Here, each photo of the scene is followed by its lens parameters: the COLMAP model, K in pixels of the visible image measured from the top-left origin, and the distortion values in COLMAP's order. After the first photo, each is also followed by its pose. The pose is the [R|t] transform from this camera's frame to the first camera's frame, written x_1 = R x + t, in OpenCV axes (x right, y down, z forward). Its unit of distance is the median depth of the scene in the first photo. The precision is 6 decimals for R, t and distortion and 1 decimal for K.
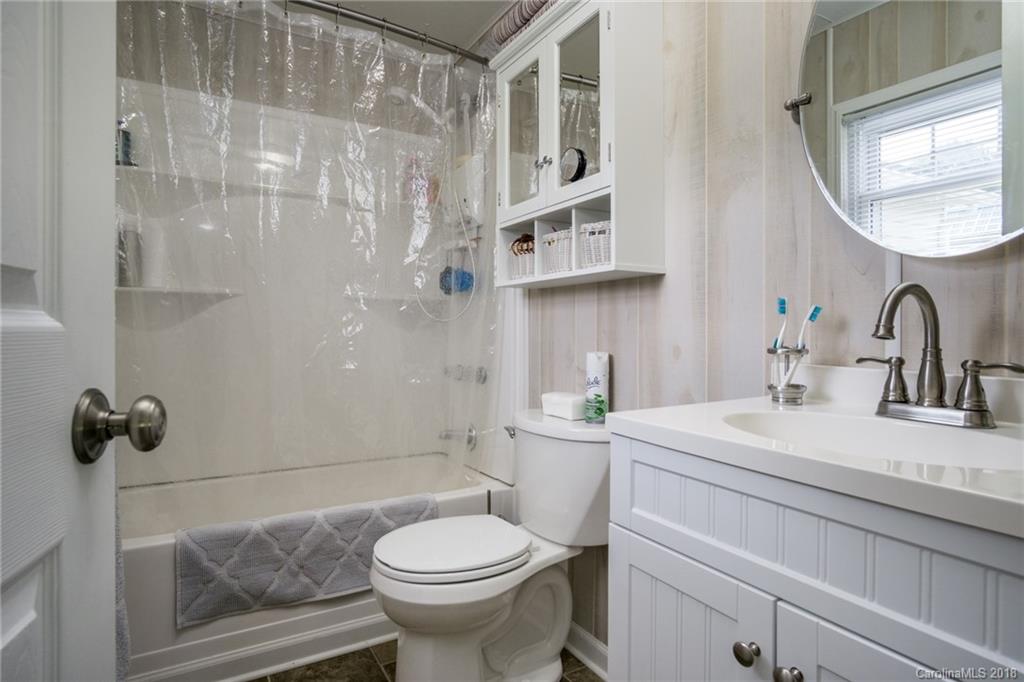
lens RADIAL K [[553.1, 0, 500.8], [0, 553.1, 335.3], [0, 0, 1]] dist [-0.021587, 0.001036]
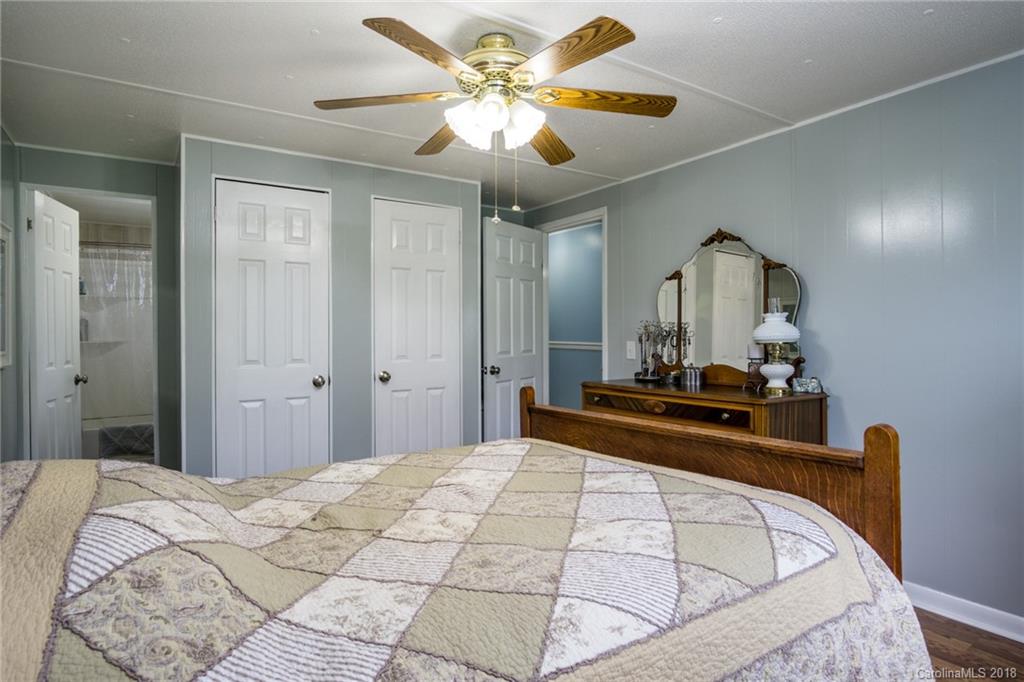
lens RADIAL K [[553.1, 0, 500.8], [0, 553.1, 335.3], [0, 0, 1]] dist [-0.021587, 0.001036]
pose [[0.998781, -0.002943, 0.049264, 1.374399], [0.003059, 0.999993, -0.002287, -0.118452], [-0.049257, 0.002435, 0.998783, -1.984464]]
